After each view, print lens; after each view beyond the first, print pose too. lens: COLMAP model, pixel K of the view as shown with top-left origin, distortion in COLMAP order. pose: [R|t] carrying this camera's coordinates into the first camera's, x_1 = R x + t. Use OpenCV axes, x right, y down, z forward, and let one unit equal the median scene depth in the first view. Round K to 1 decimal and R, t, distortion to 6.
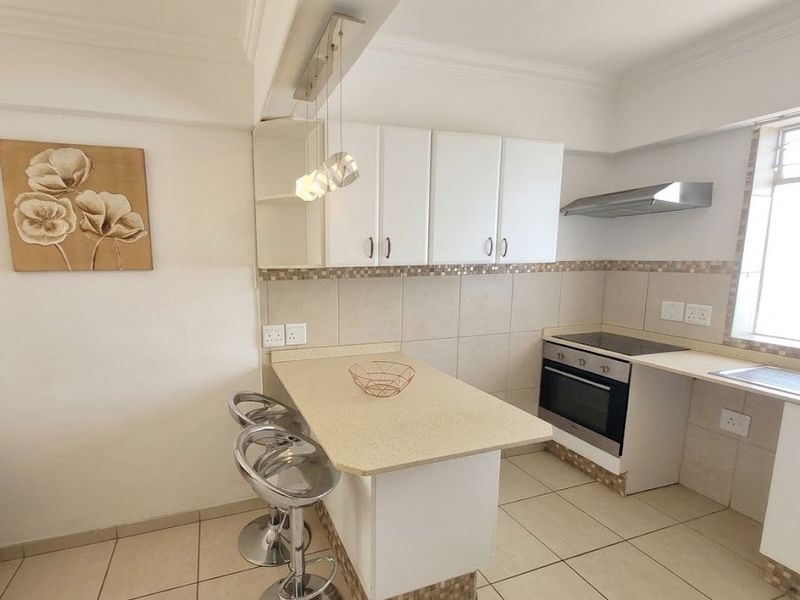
lens RADIAL K [[380.7, 0, 338.4], [0, 380.7, 308.0], [0, 0, 1]] dist [0.032686, -0.000248]
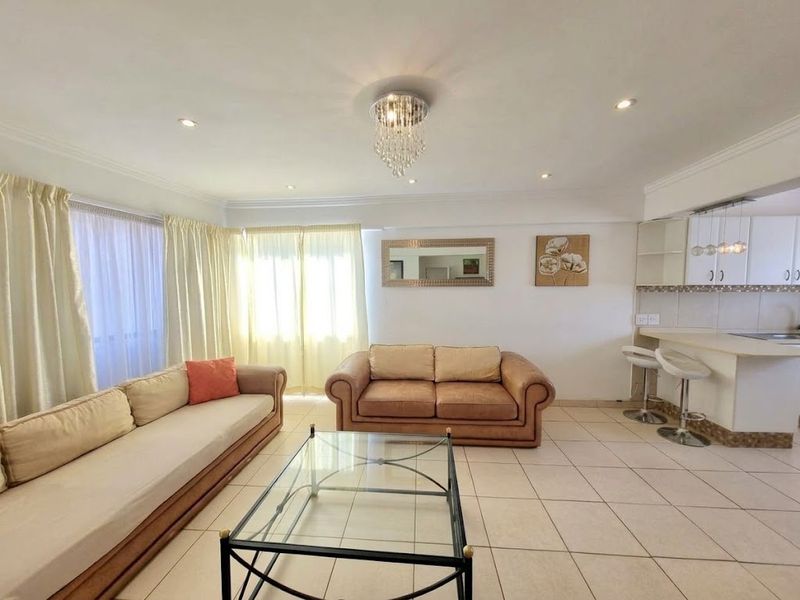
lens RADIAL K [[323.7, 0, 400.0], [0, 323.7, 300.0], [0, 0, 1]] dist [-0.001760, -0.000363]
pose [[0.925983, 0.027110, -0.376591, -0.810941], [-0.053437, 0.996789, -0.059639, 0.162561], [0.373765, 0.075349, 0.924458, -1.213758]]
